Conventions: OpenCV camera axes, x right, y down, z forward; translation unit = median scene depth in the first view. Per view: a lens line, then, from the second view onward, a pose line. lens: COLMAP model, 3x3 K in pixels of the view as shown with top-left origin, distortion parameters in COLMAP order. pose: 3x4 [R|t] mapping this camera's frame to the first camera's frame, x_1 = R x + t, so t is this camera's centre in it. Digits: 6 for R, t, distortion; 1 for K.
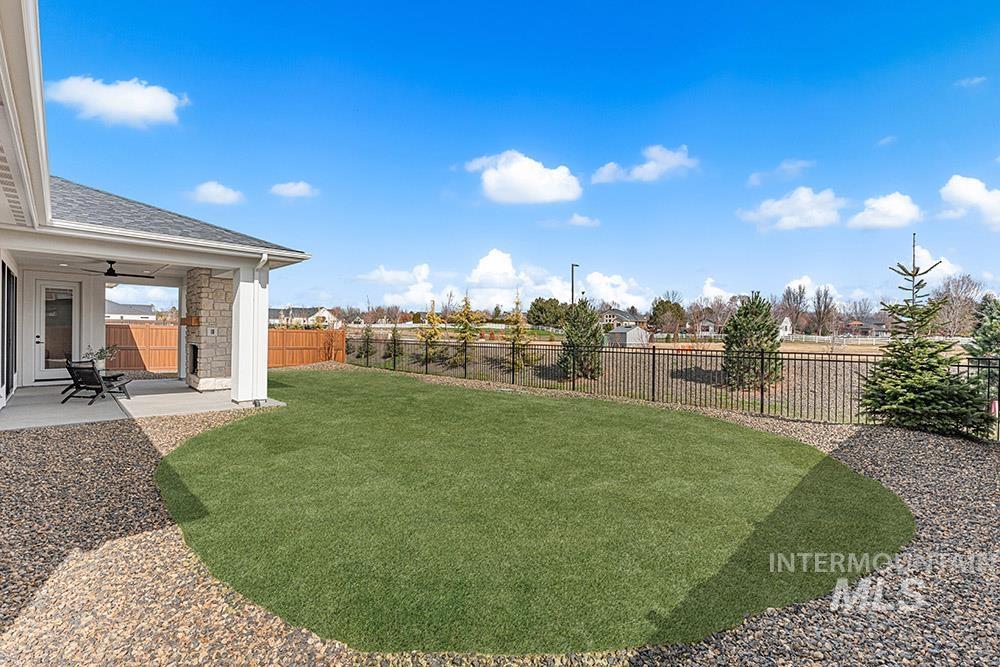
lens RADIAL K [[442.1, 0, 500.0], [0, 442.1, 333.5], [0, 0, 1]] dist [0.000793, -0.000012]
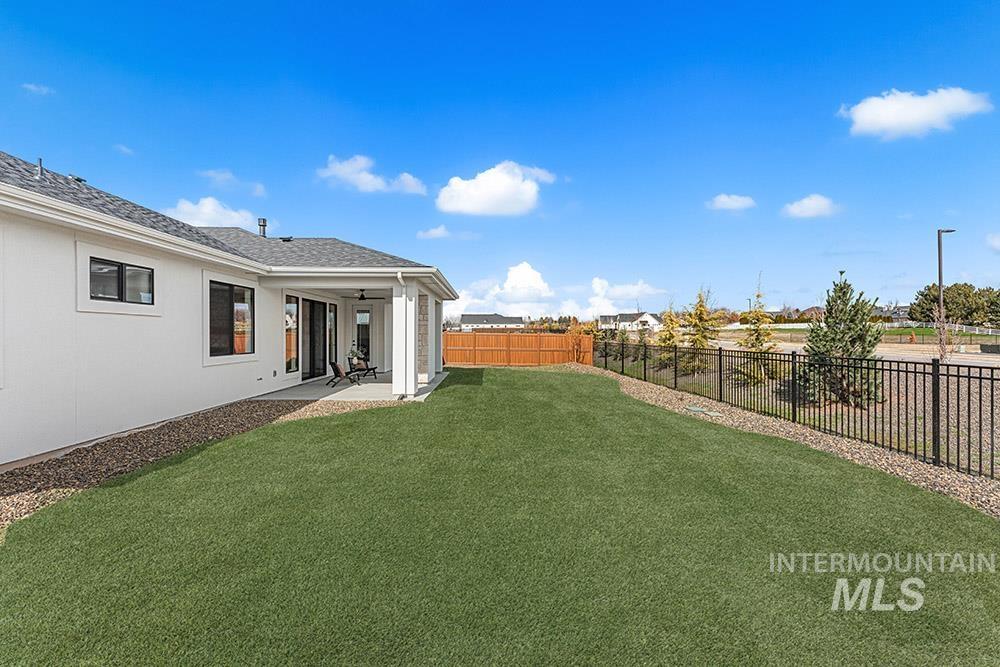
lens RADIAL K [[403.0, 0, 500.0], [0, 403.0, 333.5], [0, 0, 1]] dist [0.000286, 0.000060]
pose [[0.725404, -0.013375, -0.688194, 0.165968], [0.009277, 0.999910, -0.009655, -0.001138], [0.688261, 0.000619, 0.725463, 0.162734]]
